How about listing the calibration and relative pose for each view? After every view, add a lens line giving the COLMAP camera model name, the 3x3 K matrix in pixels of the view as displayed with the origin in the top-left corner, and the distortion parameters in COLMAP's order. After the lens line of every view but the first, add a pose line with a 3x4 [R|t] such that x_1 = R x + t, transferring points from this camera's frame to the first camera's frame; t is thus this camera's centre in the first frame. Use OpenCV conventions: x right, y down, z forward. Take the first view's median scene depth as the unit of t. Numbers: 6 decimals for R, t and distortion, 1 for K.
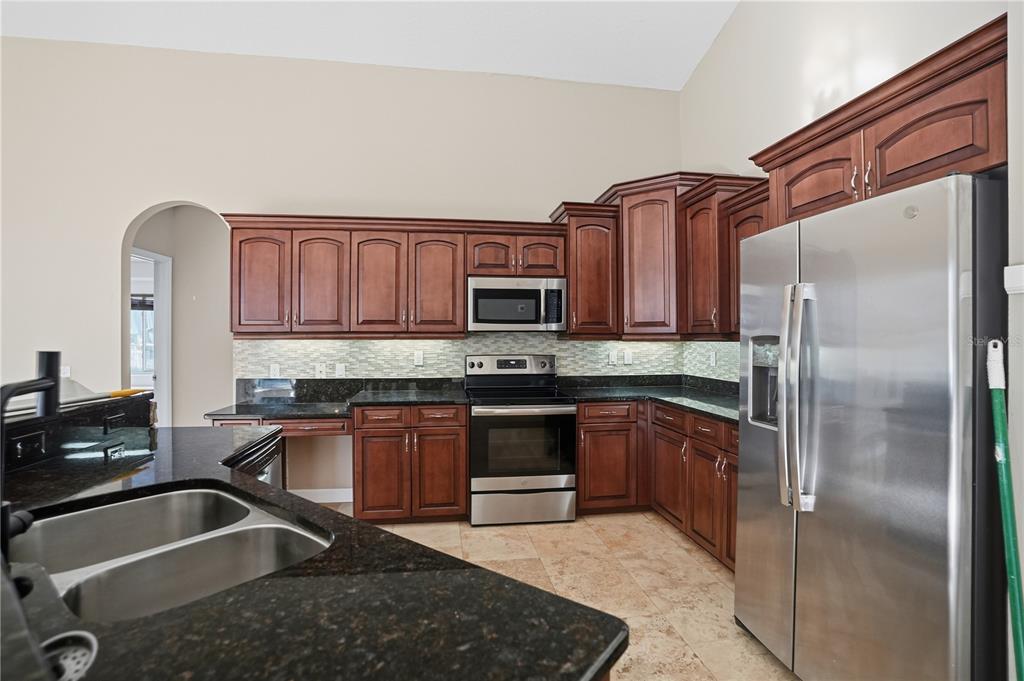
lens RADIAL K [[475.6, 0, 509.1], [0, 475.6, 340.0], [0, 0, 1]] dist [-0.044390, 0.006282]
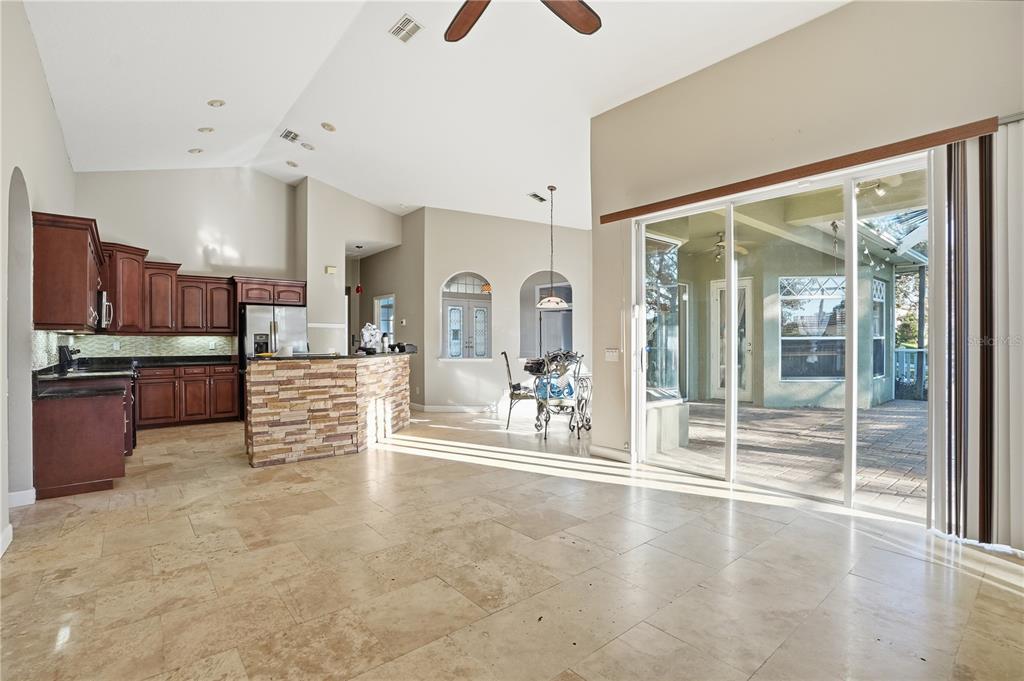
lens RADIAL K [[475.6, 0, 507.7], [0, 475.6, 342.2], [0, 0, 1]] dist [-0.044390, 0.006282]
pose [[-0.524381, -0.003576, 0.851476, -1.944828], [-0.001739, 0.999994, 0.003129, 0.020722], [-0.851482, 0.000160, -0.524384, 0.690269]]
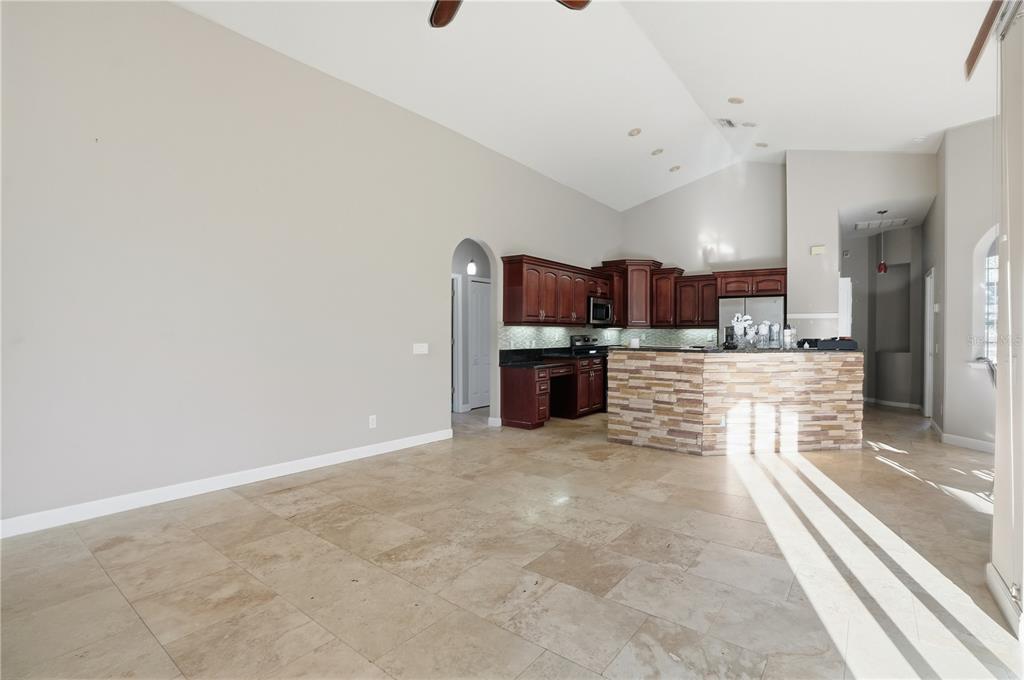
lens RADIAL K [[475.6, 0, 511.9], [0, 475.6, 332.9], [0, 0, 1]] dist [-0.044390, 0.006282]
pose [[0.717070, -0.000817, 0.697000, -1.774314], [-0.001915, 0.999993, 0.003143, 0.016709], [-0.696998, -0.003588, 0.717064, -0.247903]]
